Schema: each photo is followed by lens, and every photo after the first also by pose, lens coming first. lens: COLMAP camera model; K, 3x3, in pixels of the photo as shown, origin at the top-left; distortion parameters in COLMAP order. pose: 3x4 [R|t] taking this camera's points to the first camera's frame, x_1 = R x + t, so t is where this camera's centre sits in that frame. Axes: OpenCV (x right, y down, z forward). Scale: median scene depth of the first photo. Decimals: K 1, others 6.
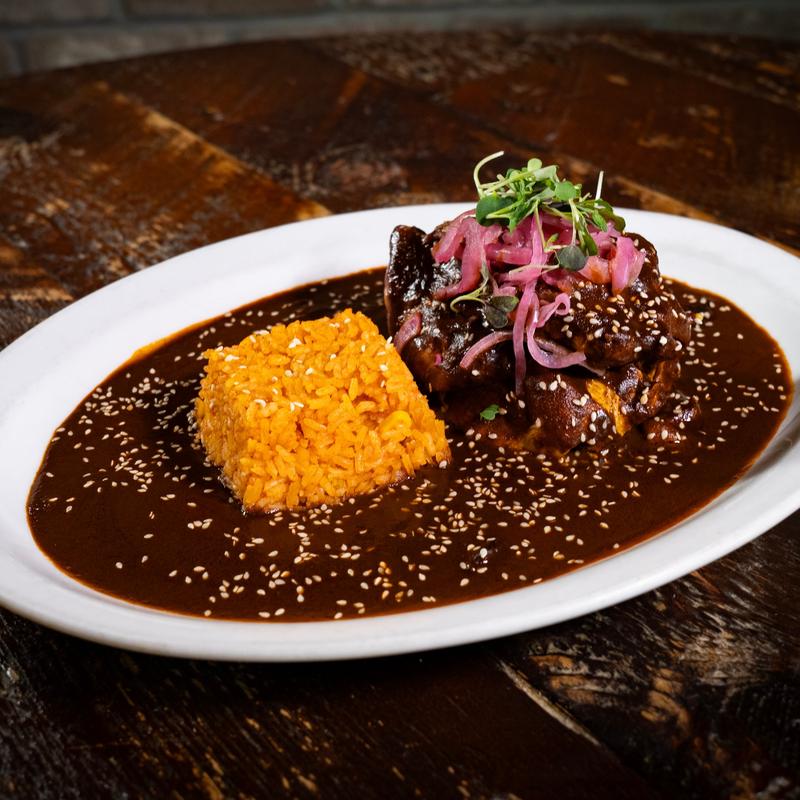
lens RADIAL K [[1242.2, 0, 400.0], [0, 1242.2, 400.0], [0, 0, 1]] dist [0.025195, 0.005421]
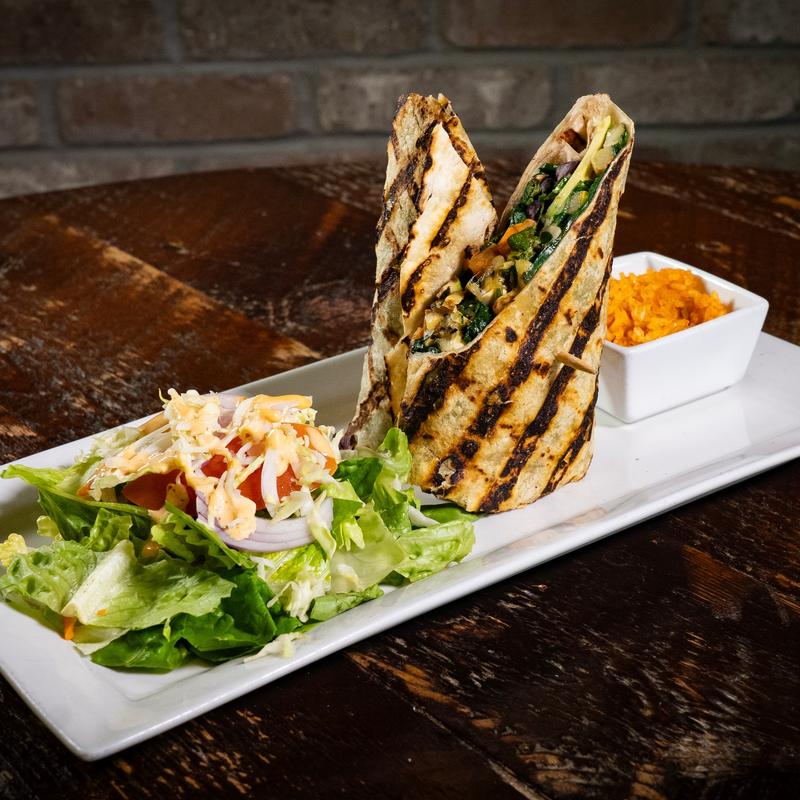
lens RADIAL K [[1690.7, 0, 400.0], [0, 1690.7, 400.0], [0, 0, 1]] dist [0.006016, 0.130341]
pose [[0.999882, 0.002483, 0.015180, -0.008042], [-0.000228, 0.989163, -0.146818, 0.074819], [-0.015380, 0.146798, 0.989047, -0.252425]]
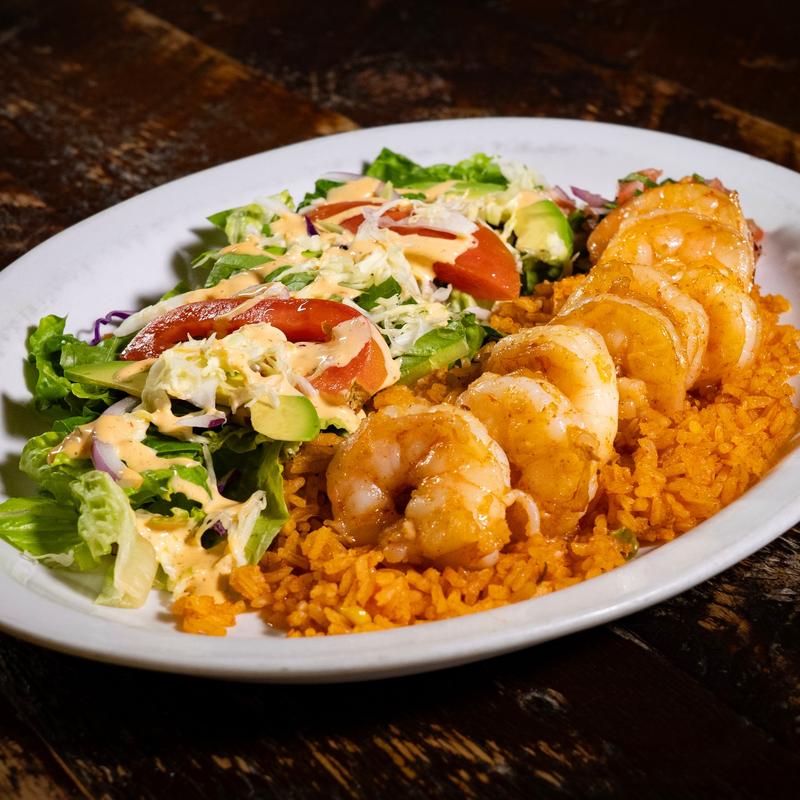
lens RADIAL K [[1824.6, 0, 400.0], [0, 1824.6, 400.0], [0, 0, 1]] dist [0.040308, -0.096912]
pose [[0.999103, 0.041305, -0.009297, -0.009522], [-0.041791, 0.997314, -0.060159, 0.104267], [0.006788, 0.060493, 0.998146, -0.193910]]
